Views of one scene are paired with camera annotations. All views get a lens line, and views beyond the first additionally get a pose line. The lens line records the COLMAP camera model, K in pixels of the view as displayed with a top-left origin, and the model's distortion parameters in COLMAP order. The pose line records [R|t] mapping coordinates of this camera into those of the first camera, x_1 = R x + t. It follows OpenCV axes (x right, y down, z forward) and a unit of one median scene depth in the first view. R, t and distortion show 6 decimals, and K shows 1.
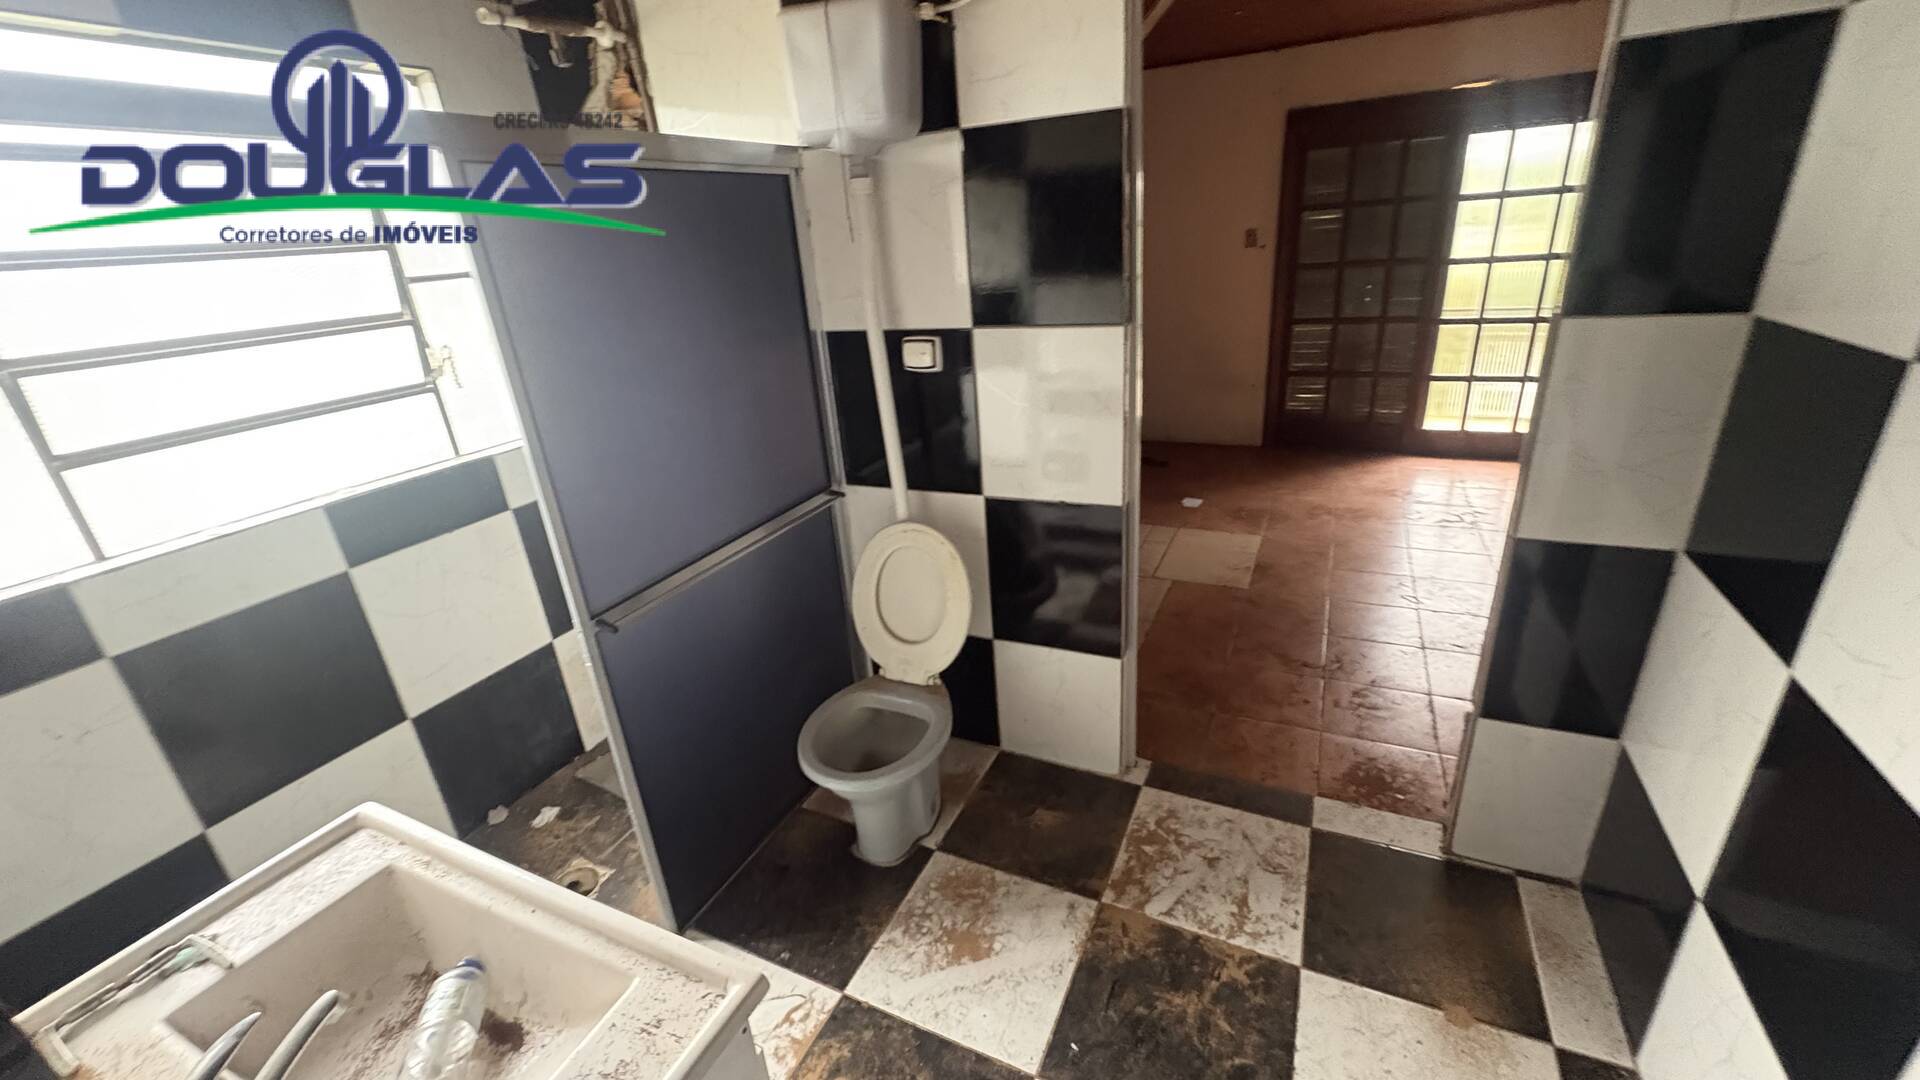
lens RADIAL K [[762.4, 0, 960.0], [0, 762.4, 540.0], [0, 0, 1]] dist [-0.002364, 0.000466]
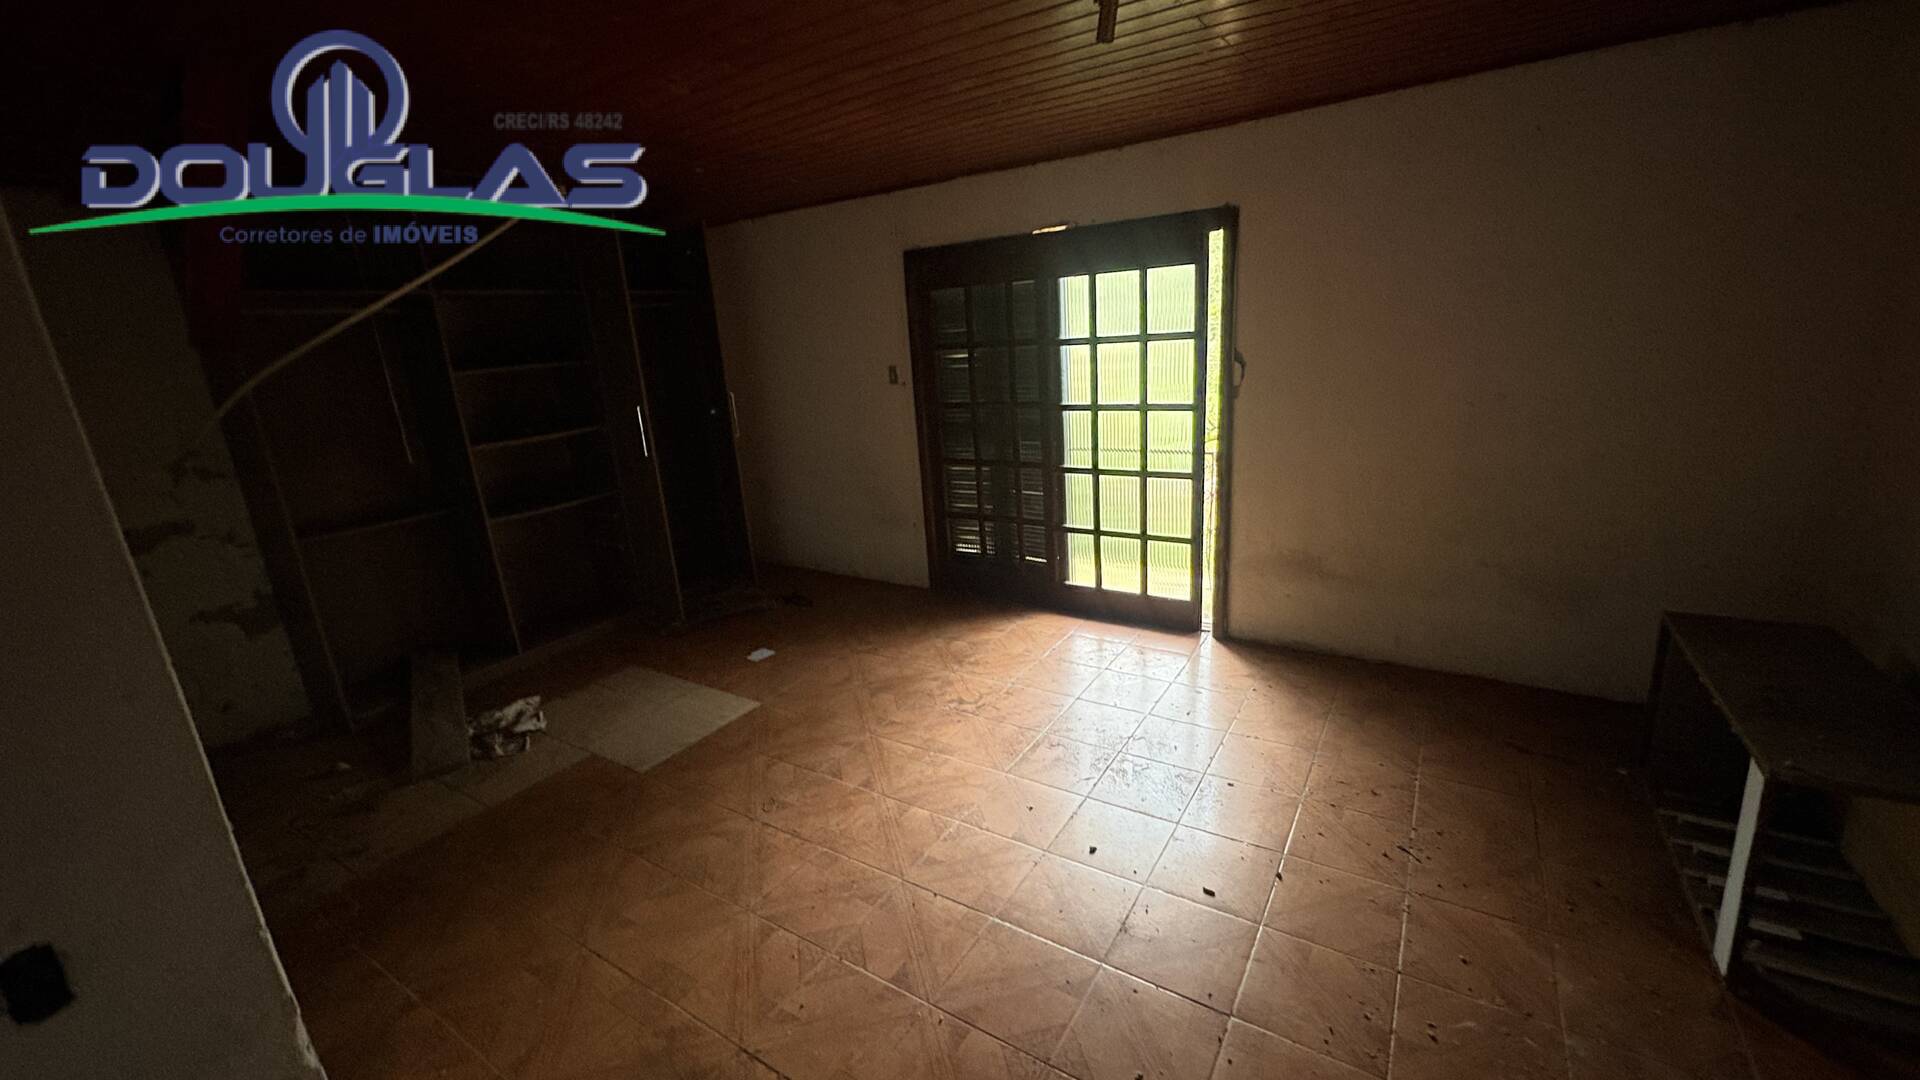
lens RADIAL K [[762.4, 0, 960.0], [0, 762.4, 540.0], [0, 0, 1]] dist [-0.002364, 0.000466]
pose [[0.992346, 0.044822, -0.115066, 0.617906], [-0.056671, 0.993183, -0.101867, -0.102023], [0.109716, 0.107608, 0.988121, 0.087402]]
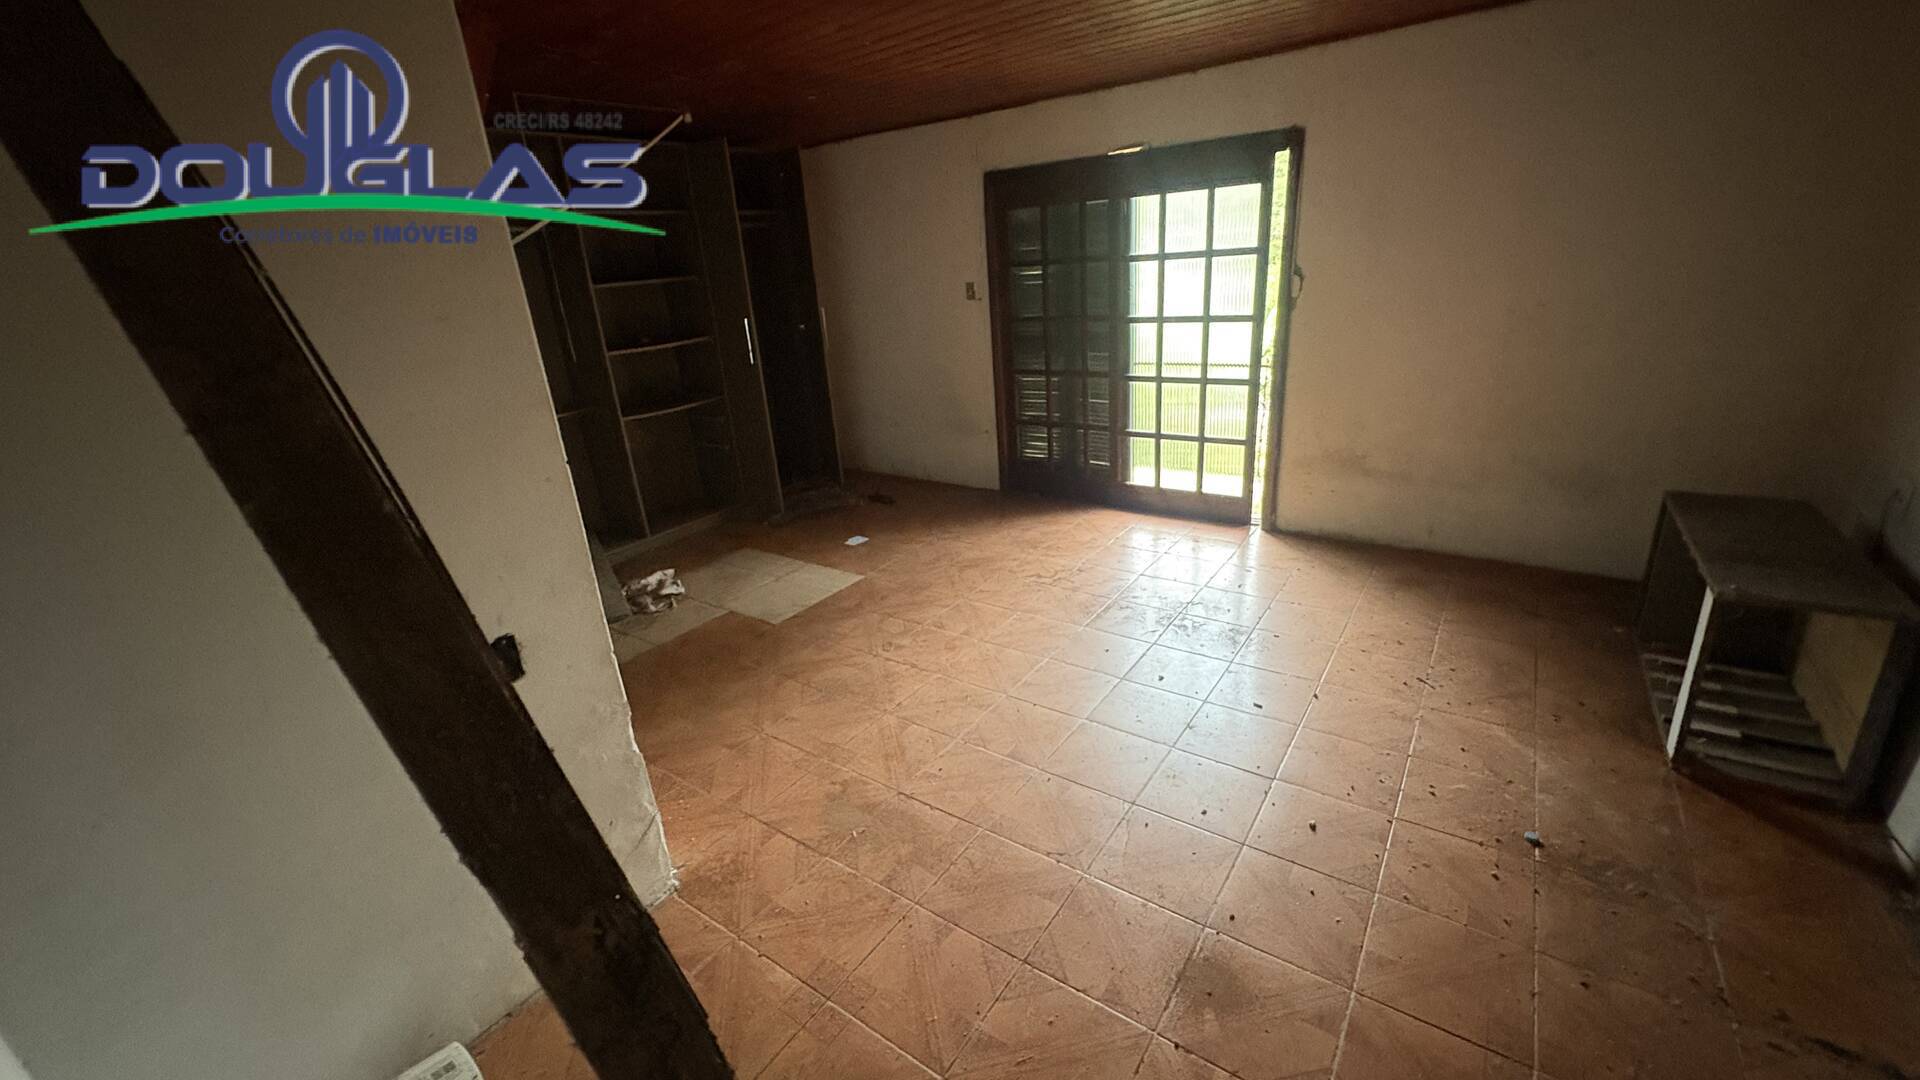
lens RADIAL K [[762.4, 0, 960.0], [0, 762.4, 540.0], [0, 0, 1]] dist [-0.002364, 0.000466]
pose [[0.985791, 0.069449, -0.152946, 0.581114], [-0.072562, 0.997253, -0.014859, -0.042695], [0.151494, 0.025746, 0.988123, -0.023932]]
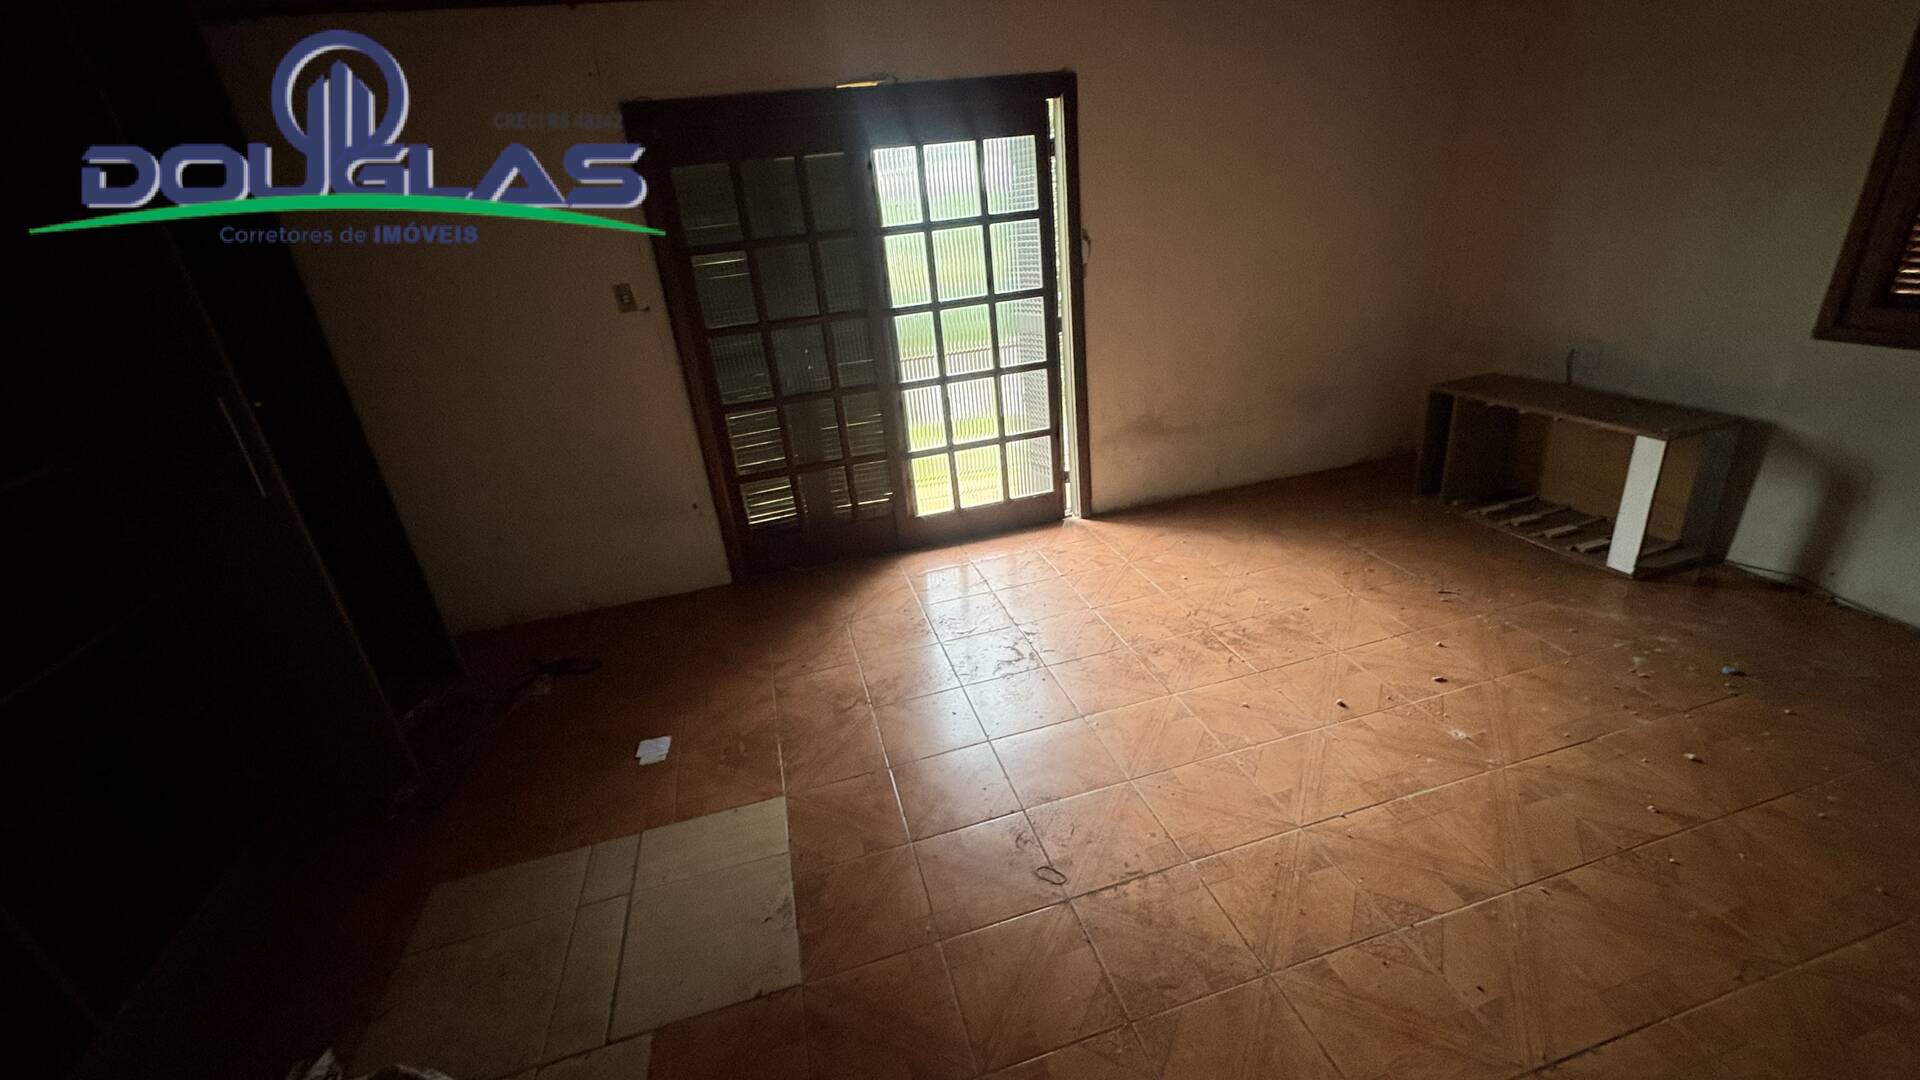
lens RADIAL K [[762.4, 0, 960.0], [0, 762.4, 540.0], [0, 0, 1]] dist [-0.002364, 0.000466]
pose [[0.760075, -0.257524, 0.596631, 0.167151], [0.280513, 0.958202, 0.056231, -0.162894], [-0.586173, 0.124623, 0.800544, 0.355884]]
